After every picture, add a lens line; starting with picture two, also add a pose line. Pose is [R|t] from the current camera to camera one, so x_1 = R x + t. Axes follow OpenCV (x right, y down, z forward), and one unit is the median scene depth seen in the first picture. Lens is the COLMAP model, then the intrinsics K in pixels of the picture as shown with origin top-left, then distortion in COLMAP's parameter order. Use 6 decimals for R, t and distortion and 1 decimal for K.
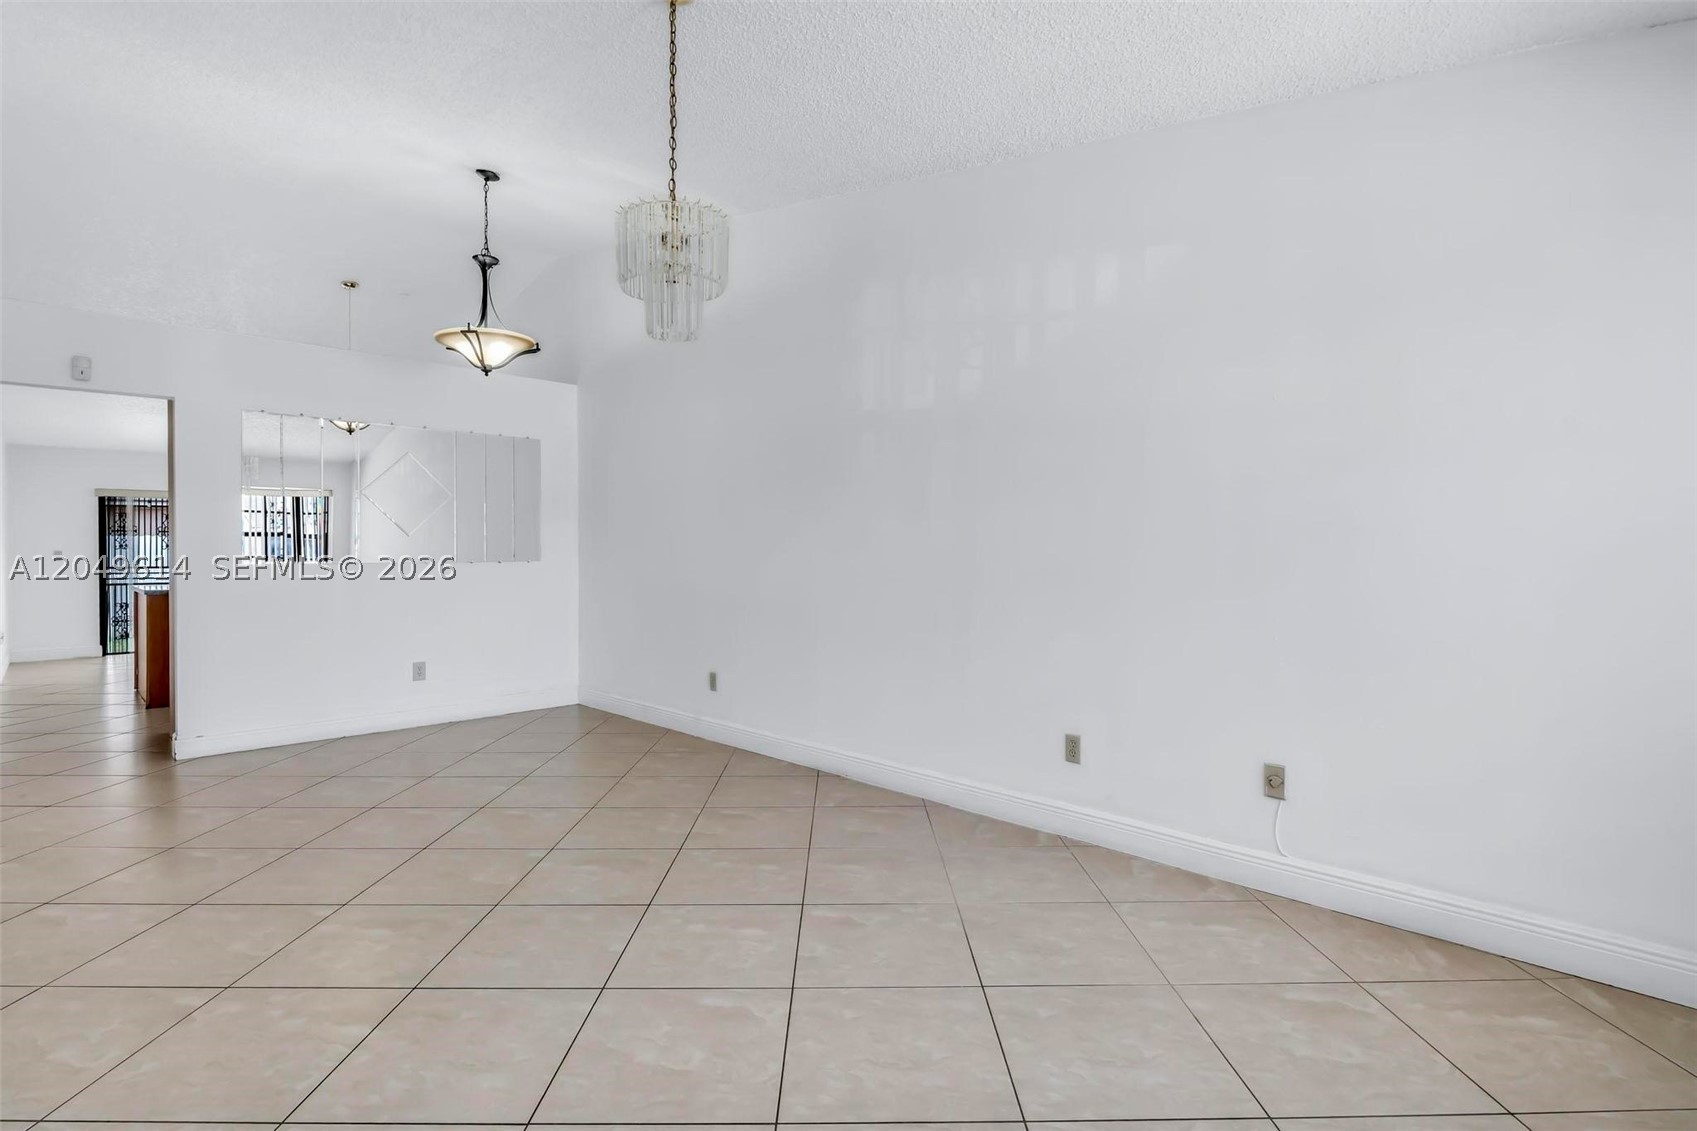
lens RADIAL K [[755.6, 0, 854.0], [0, 755.6, 562.5], [0, 0, 1]] dist [-0.027082, -0.000336]
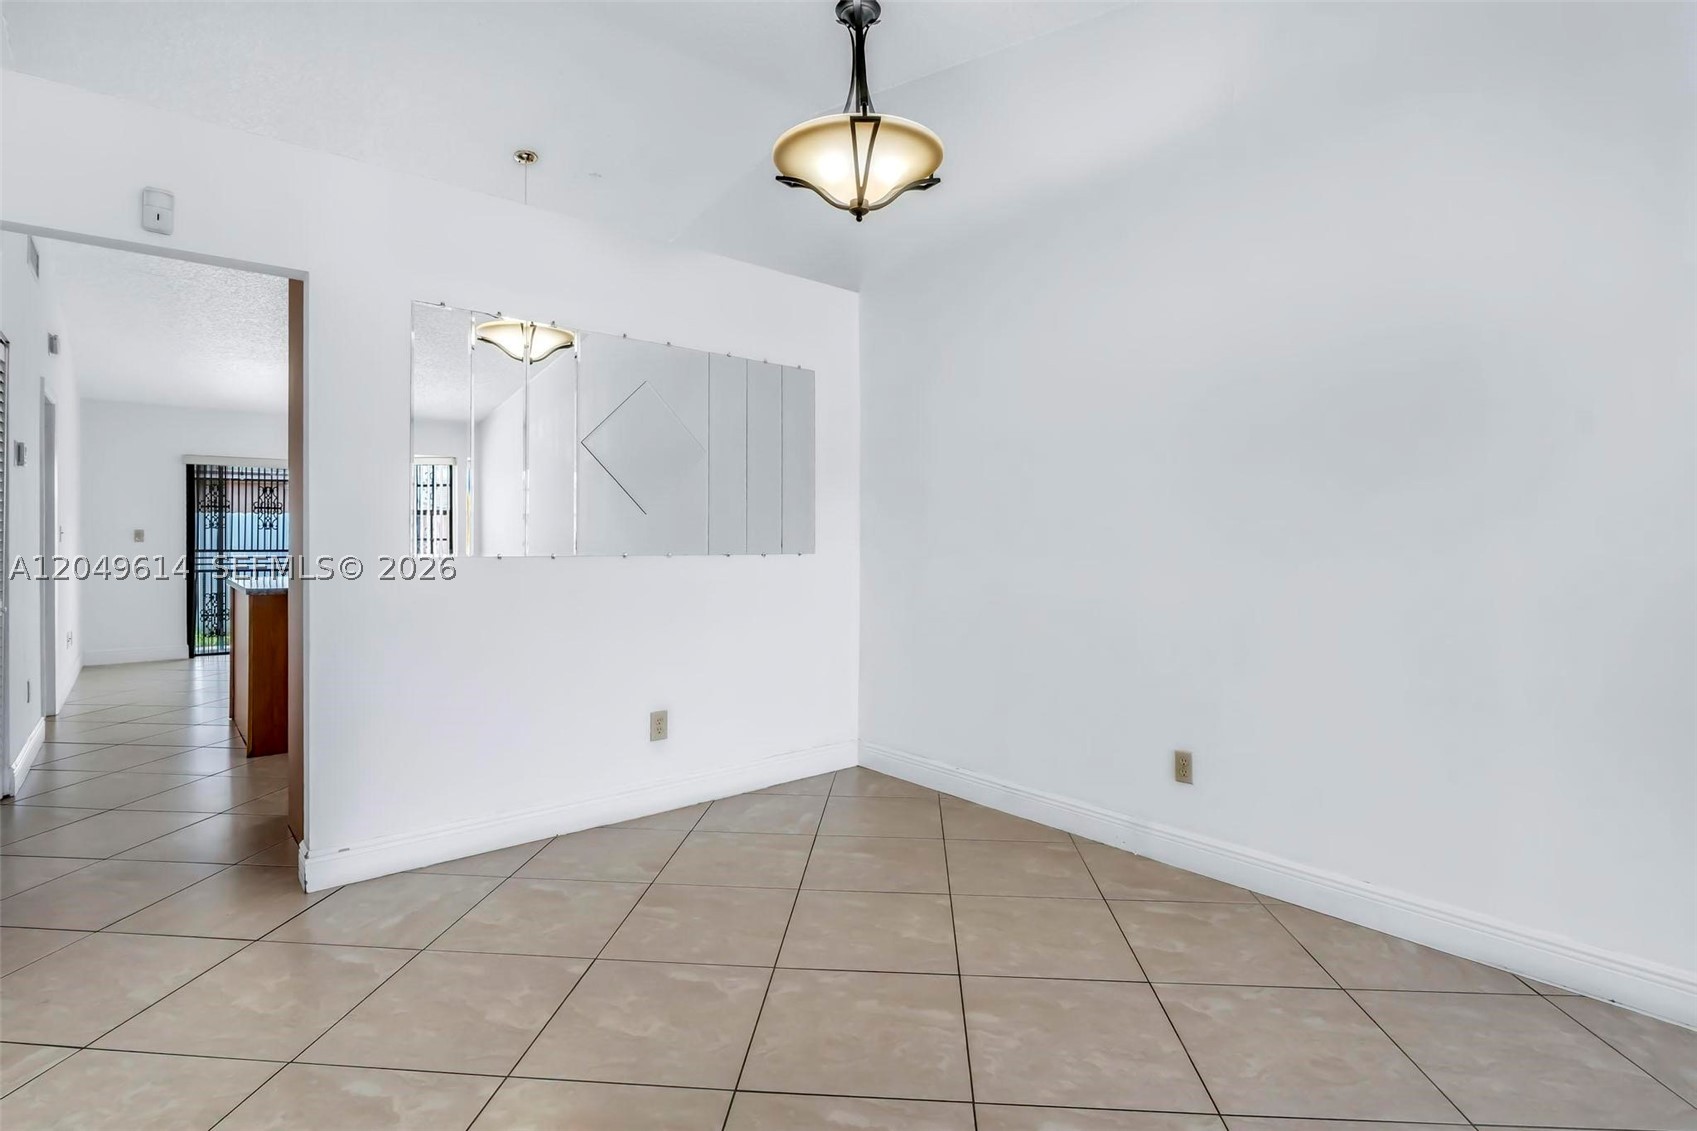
lens RADIAL K [[792.3, 0, 852.1], [0, 792.3, 562.2], [0, 0, 1]] dist [-0.017231, 0.000918]
pose [[0.995233, 0.017056, -0.096019, -0.245332], [-0.016375, 0.999835, 0.007876, -0.000307], [0.096137, -0.006266, 0.995348, 0.240776]]
